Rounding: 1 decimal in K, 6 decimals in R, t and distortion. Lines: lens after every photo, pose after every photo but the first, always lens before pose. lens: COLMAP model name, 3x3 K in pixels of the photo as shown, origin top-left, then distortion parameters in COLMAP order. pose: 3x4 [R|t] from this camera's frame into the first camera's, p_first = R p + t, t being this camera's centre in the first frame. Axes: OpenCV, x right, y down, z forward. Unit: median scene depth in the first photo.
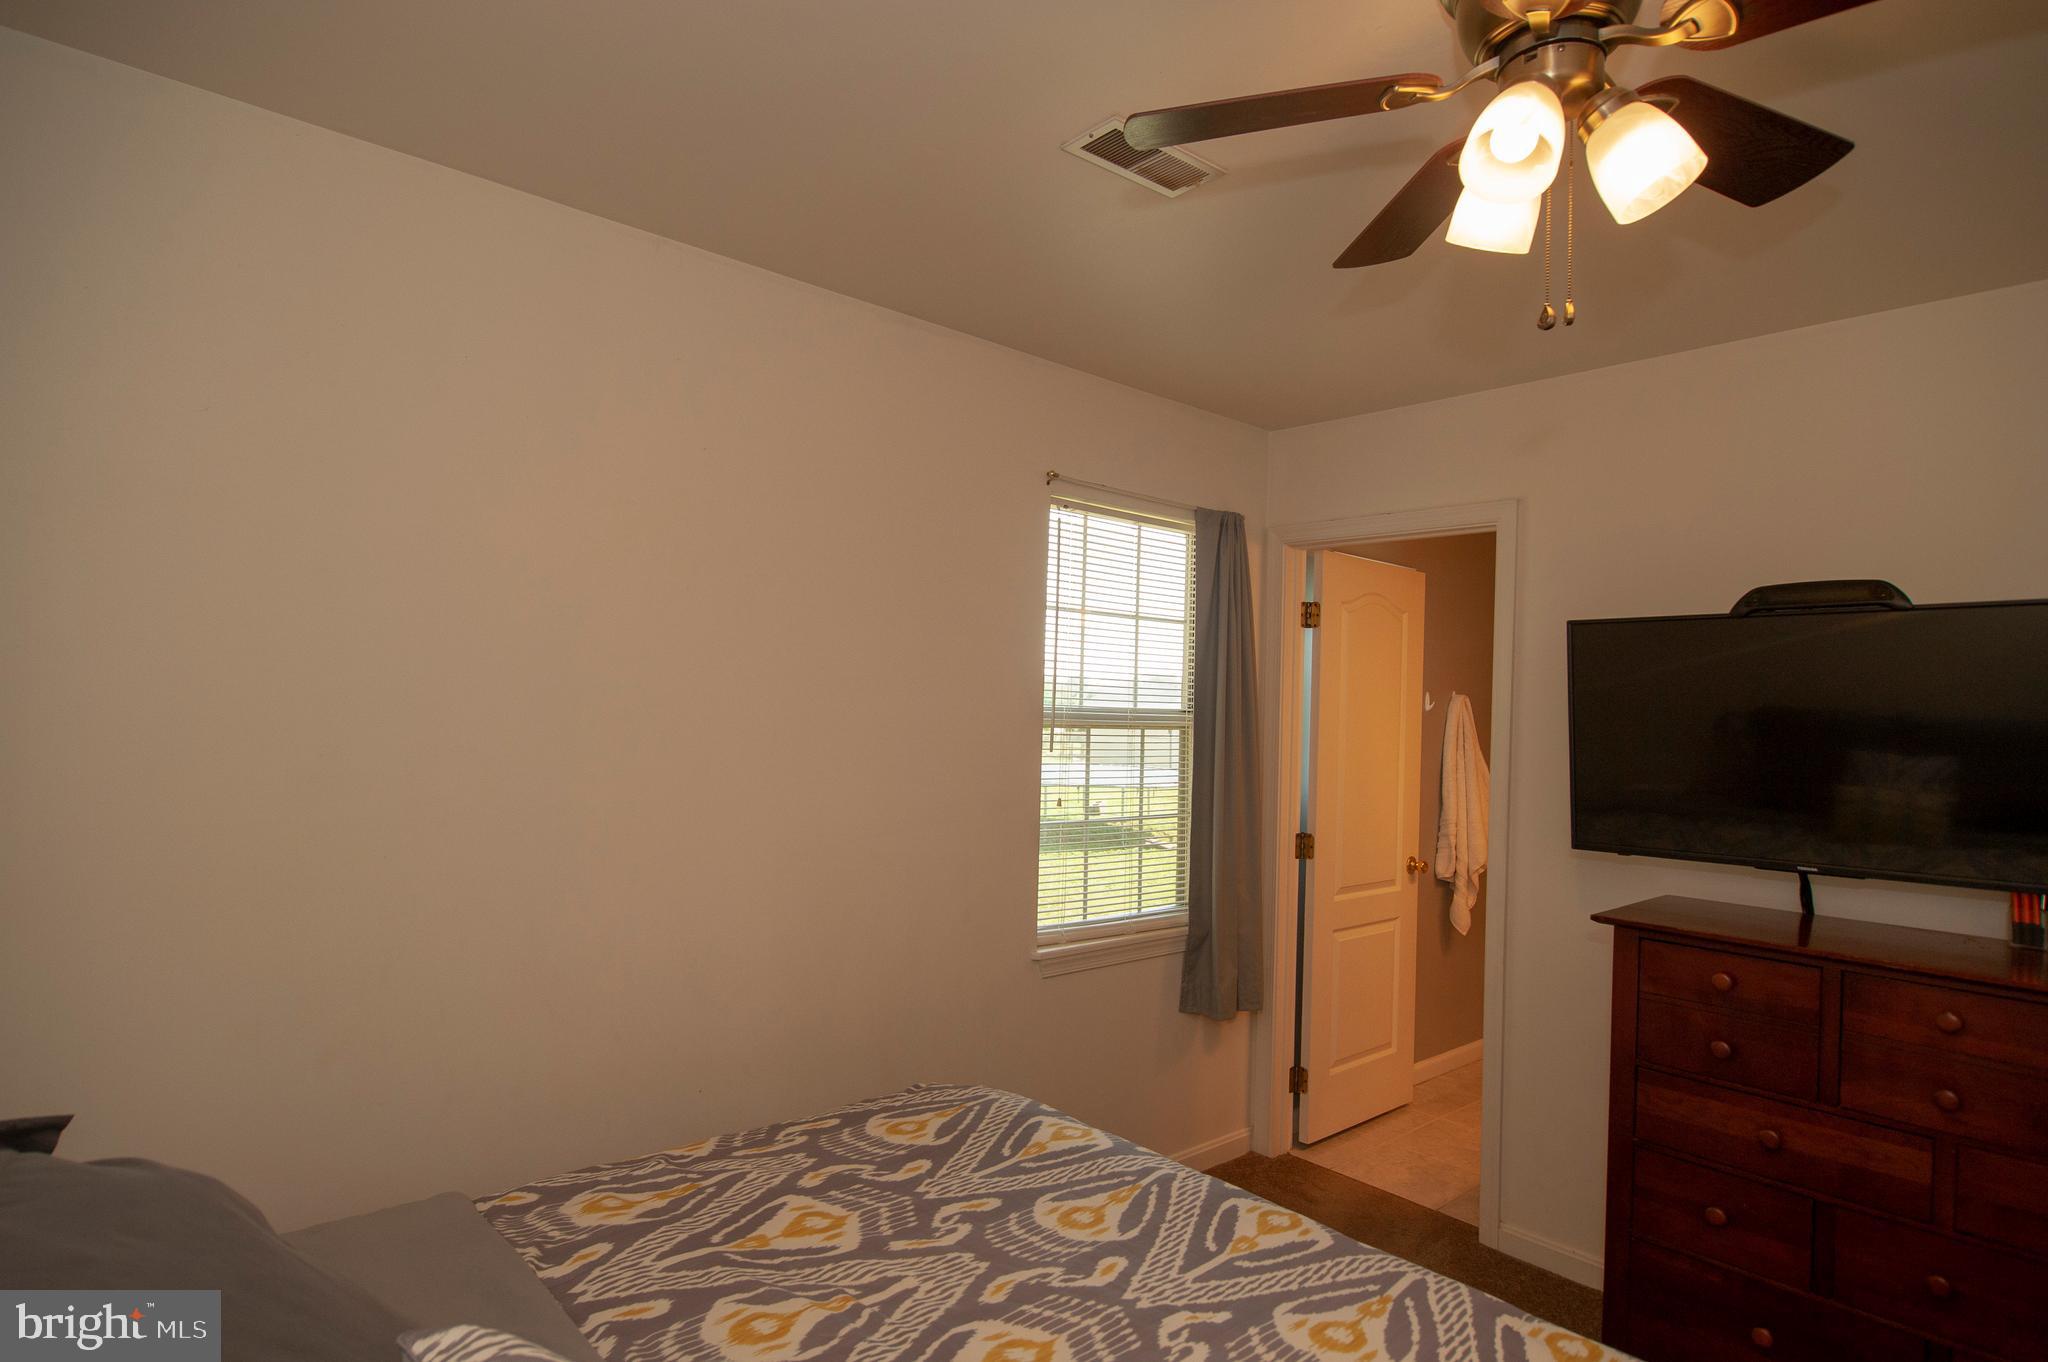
lens RADIAL K [[1095.8, 0, 1011.5], [0, 1095.8, 676.3], [0, 0, 1]] dist [-0.013993, -0.005786]
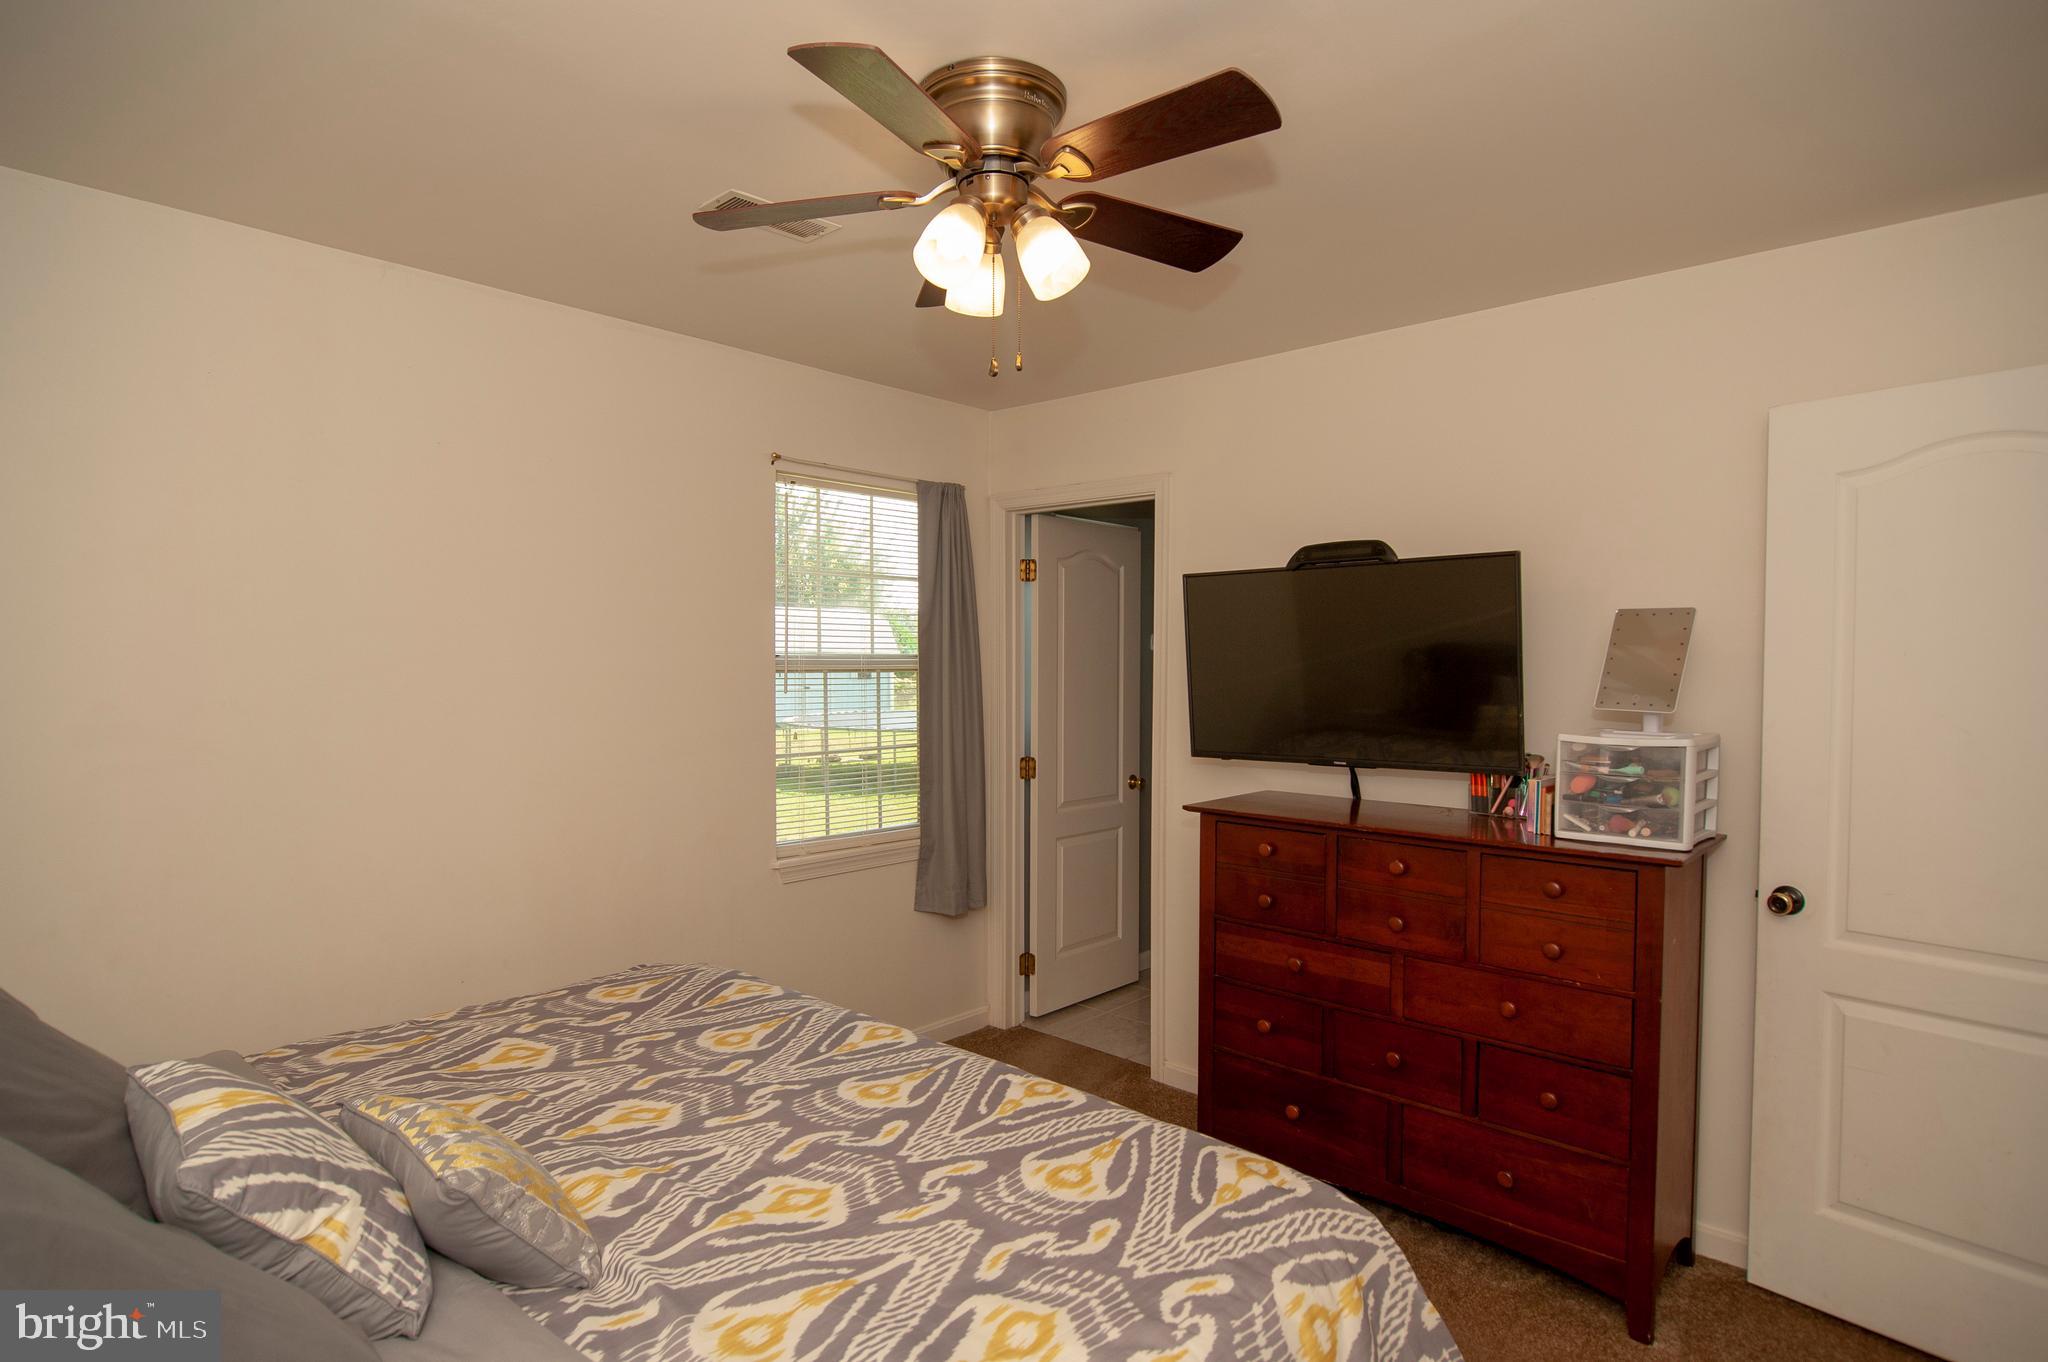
lens RADIAL K [[1095.8, 0, 1032.2], [0, 1095.8, 680.7], [0, 0, 1]] dist [-0.013993, -0.005786]
pose [[0.993047, -0.030346, 0.113742, 0.240447], [0.024577, 0.998356, 0.051783, 0.001671], [-0.115127, -0.048628, 0.992160, -0.281522]]
